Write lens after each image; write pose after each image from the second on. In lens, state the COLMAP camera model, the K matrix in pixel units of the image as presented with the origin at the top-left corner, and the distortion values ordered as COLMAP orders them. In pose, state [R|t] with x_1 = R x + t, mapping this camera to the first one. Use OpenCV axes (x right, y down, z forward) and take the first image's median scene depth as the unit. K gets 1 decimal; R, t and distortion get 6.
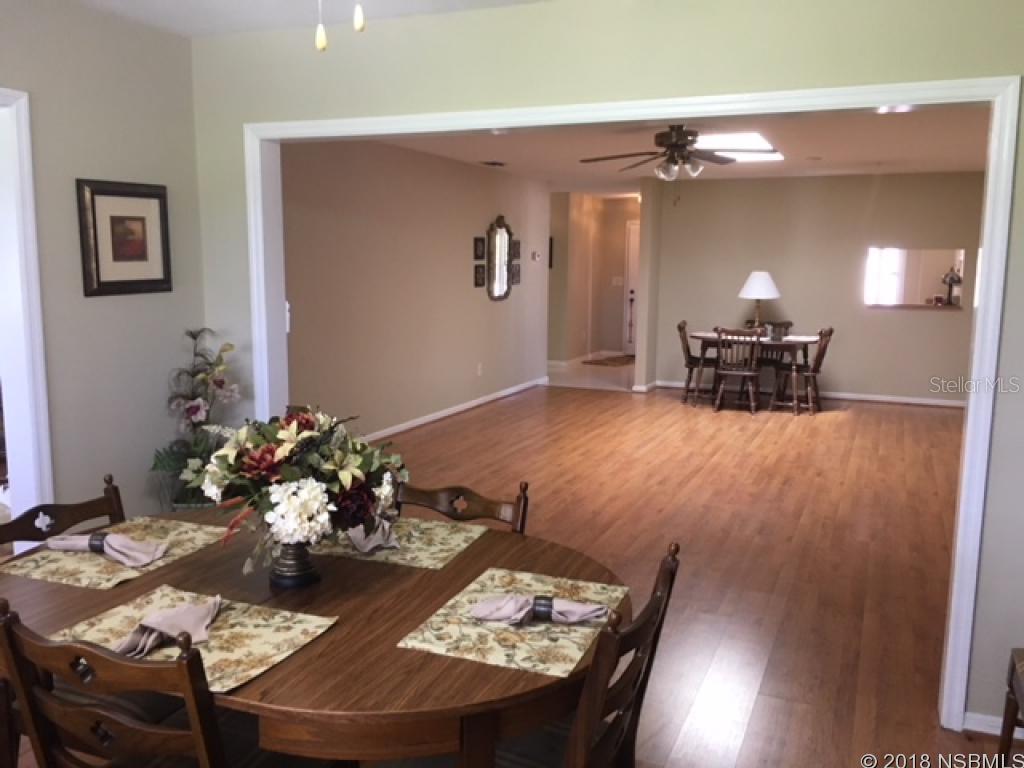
lens RADIAL K [[878.1, 0, 513.2], [0, 878.1, 385.6], [0, 0, 1]] dist [0.039025, -0.017037]
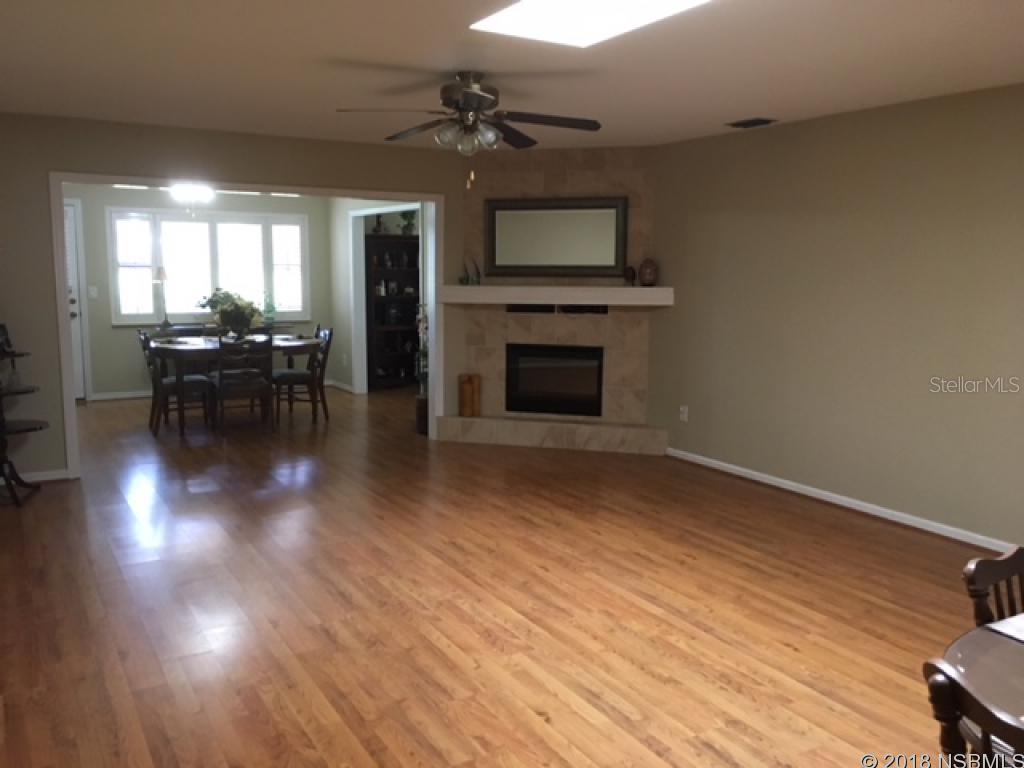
lens RADIAL K [[878.1, 0, 509.8], [0, 878.1, 384.4], [0, 0, 1]] dist [0.039025, -0.017037]
pose [[-0.599698, 0.095577, -0.794498, 0.741178], [-0.125406, 0.969350, 0.211269, -0.199742], [0.790339, 0.226332, -0.569331, 1.430944]]
